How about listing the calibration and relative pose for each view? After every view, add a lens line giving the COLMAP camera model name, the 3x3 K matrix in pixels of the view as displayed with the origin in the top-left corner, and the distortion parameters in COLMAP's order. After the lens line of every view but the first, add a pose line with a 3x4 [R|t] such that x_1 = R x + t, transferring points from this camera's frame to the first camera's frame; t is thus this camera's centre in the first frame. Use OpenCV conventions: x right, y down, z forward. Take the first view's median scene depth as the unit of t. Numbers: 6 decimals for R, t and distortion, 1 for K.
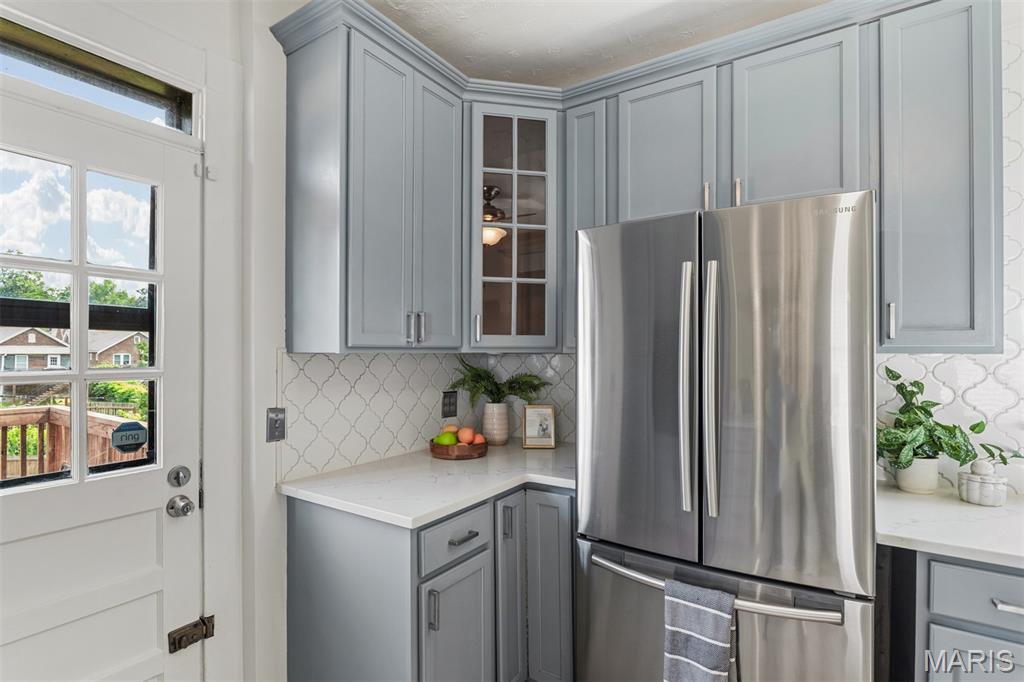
lens RADIAL K [[501.3, 0, 507.9], [0, 501.3, 351.7], [0, 0, 1]] dist [-0.000437, 0.000315]
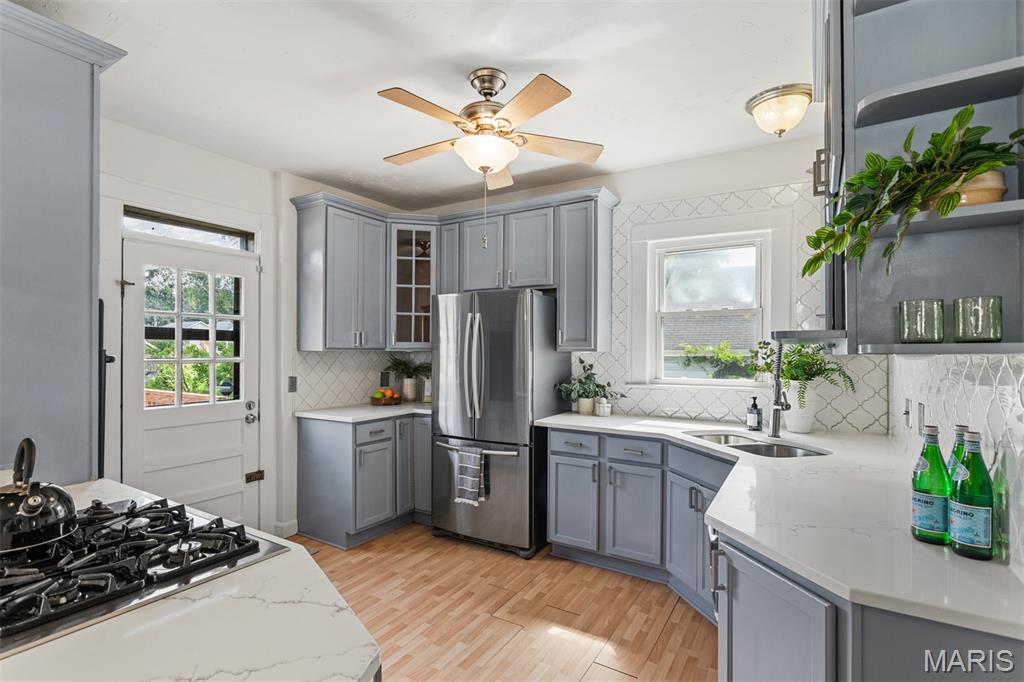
lens RADIAL K [[496.9, 0, 507.8], [0, 496.9, 350.7], [0, 0, 1]] dist [0.017378, -0.000065]
pose [[0.999635, 0.001420, 0.026980, 0.400094], [-0.001425, 0.999999, 0.000175, 0.000095], [-0.026979, -0.000213, 0.999636, -1.154088]]
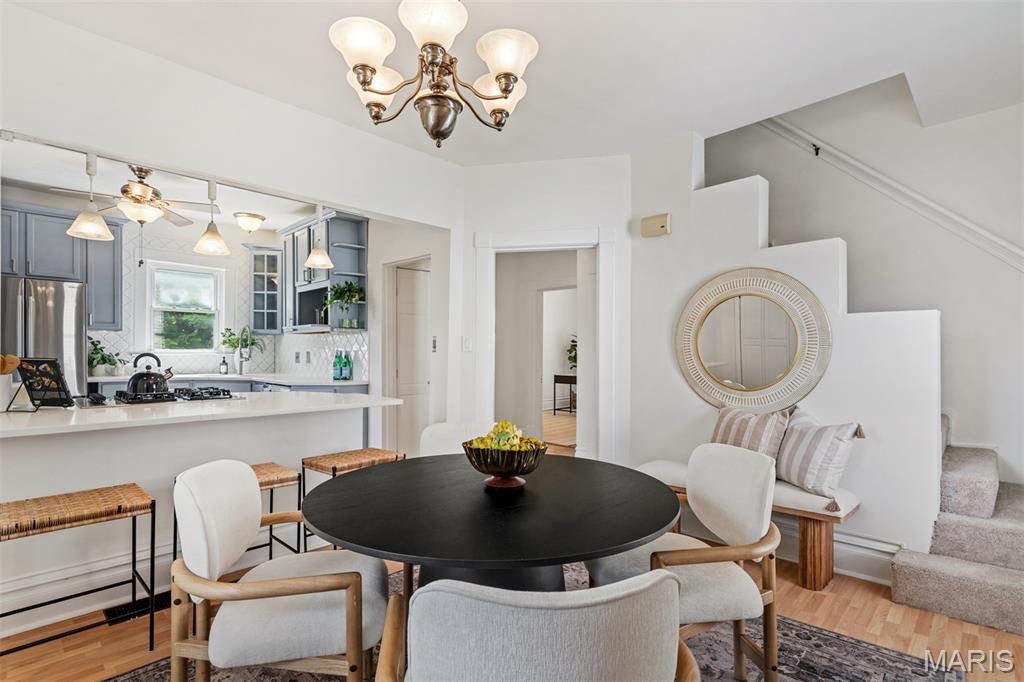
lens RADIAL K [[501.3, 0, 507.9], [0, 501.3, 351.7], [0, 0, 1]] dist [-0.000437, 0.000315]
pose [[0.193526, -0.001224, 0.981094, -1.646249], [-0.003992, 0.999990, 0.002035, 0.110831], [-0.981087, -0.004310, 0.193519, -1.977960]]
